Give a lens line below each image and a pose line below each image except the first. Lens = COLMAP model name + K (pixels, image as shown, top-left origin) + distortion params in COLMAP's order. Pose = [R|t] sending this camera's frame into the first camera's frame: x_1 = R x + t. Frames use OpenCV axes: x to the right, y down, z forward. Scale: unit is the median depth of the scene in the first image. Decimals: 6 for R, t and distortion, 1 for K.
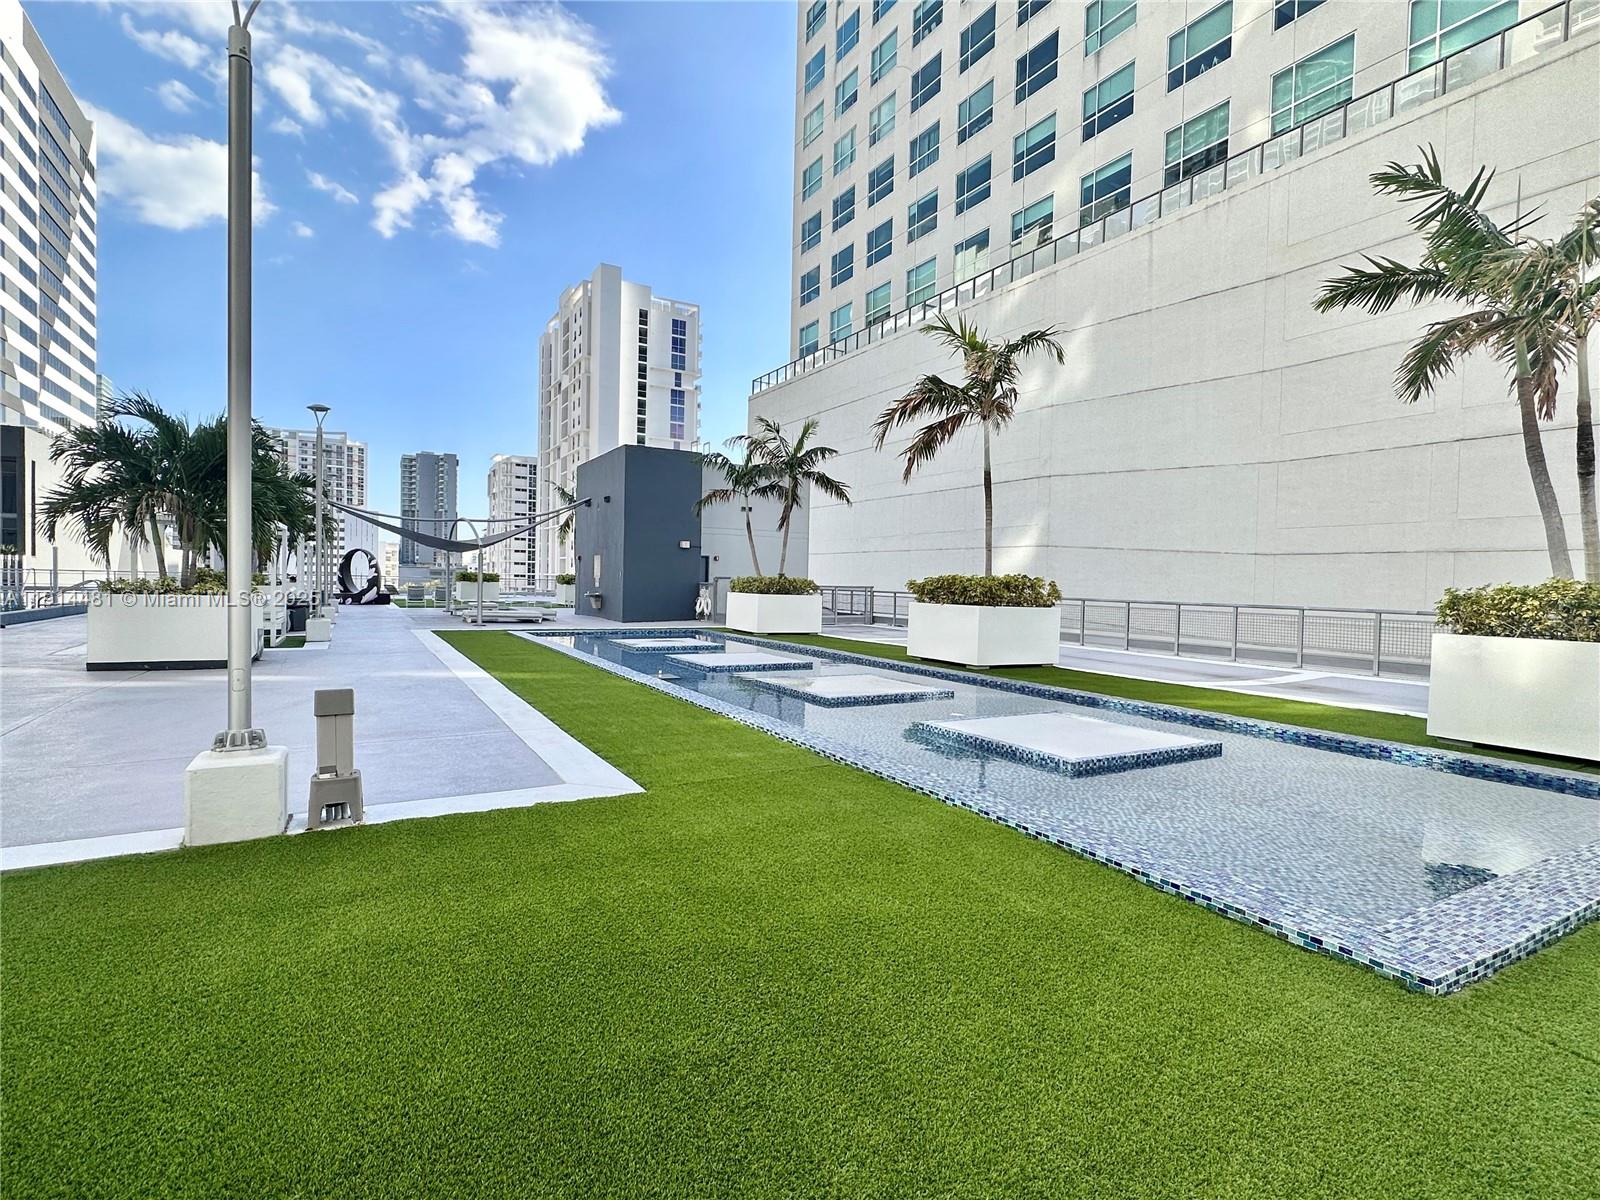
lens RADIAL K [[785.5, 0, 800.0], [0, 785.5, 600.0], [0, 0, 1]] dist [0.027949, -0.015834]
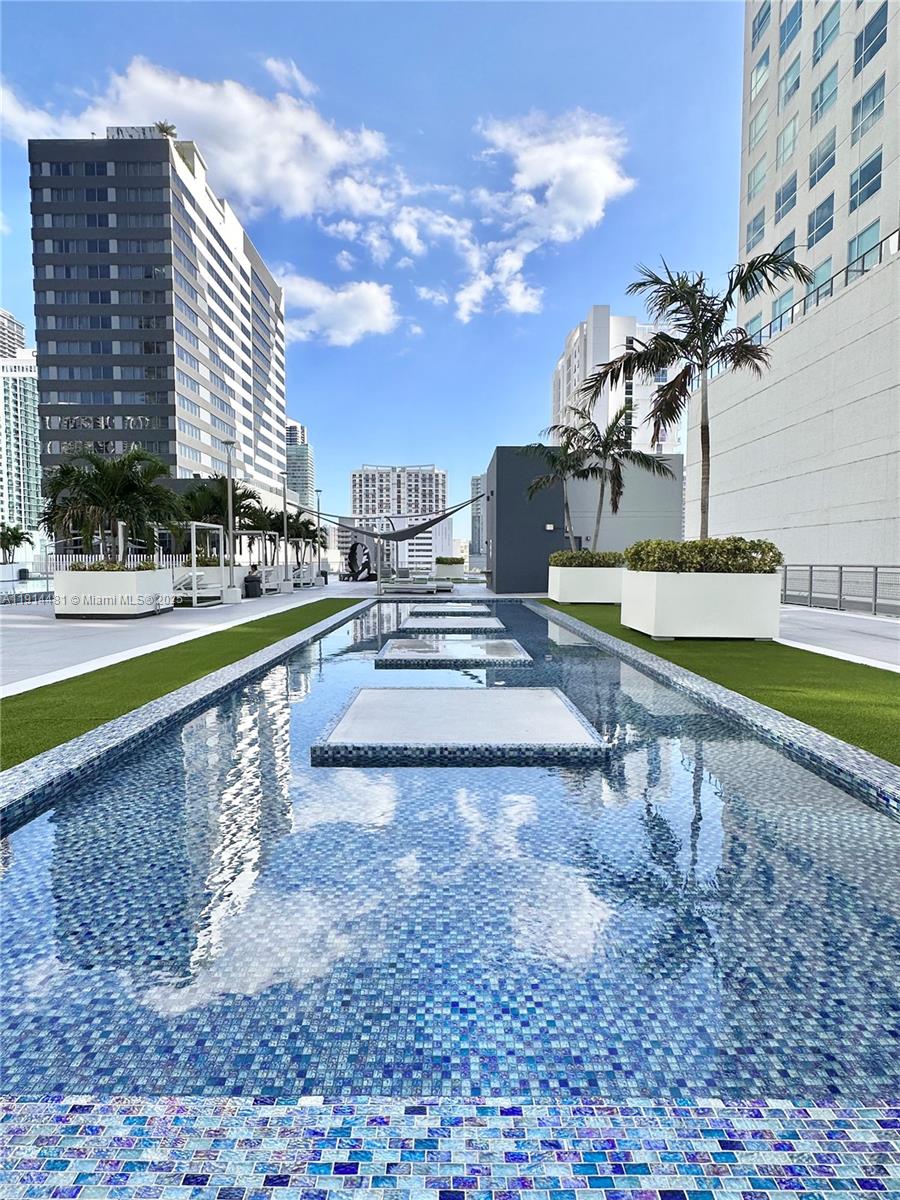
lens RADIAL K [[628.4, 0, 450.0], [0, 628.4, 600.0], [0, 0, 1]] dist [-0.021263, 0.013474]
pose [[0.870424, 0.009655, -0.492209, 0.036213], [0.006208, 0.999513, 0.030583, 0.001439], [0.492264, -0.029675, 0.869940, 0.025719]]
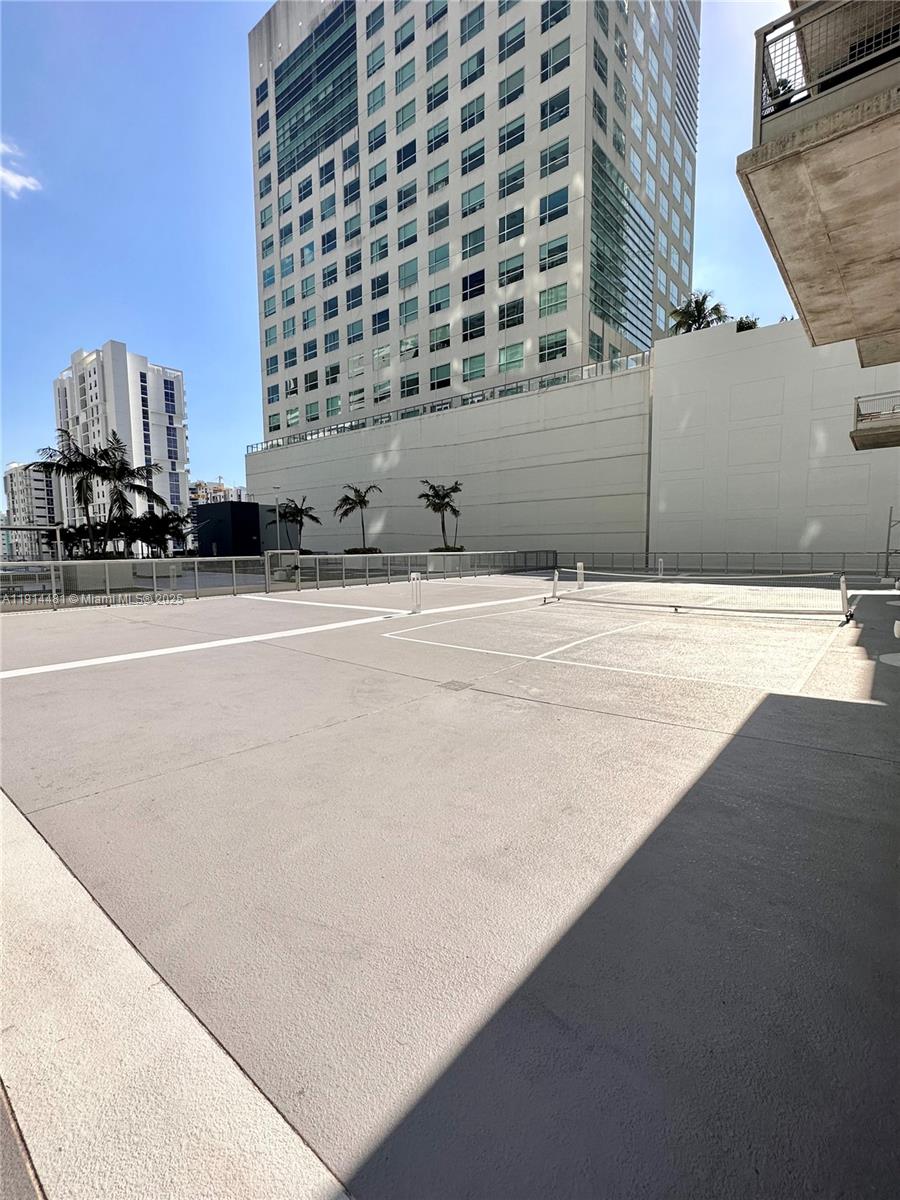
lens RADIAL K [[534.0, 0, 450.0], [0, 534.0, 600.0], [0, 0, 1]] dist [0.001389, 0.000105]
pose [[0.935070, -0.061384, 0.349107, -0.033407], [0.035793, 0.996208, 0.079296, 0.004190], [-0.352651, -0.061652, 0.933722, -0.183739]]
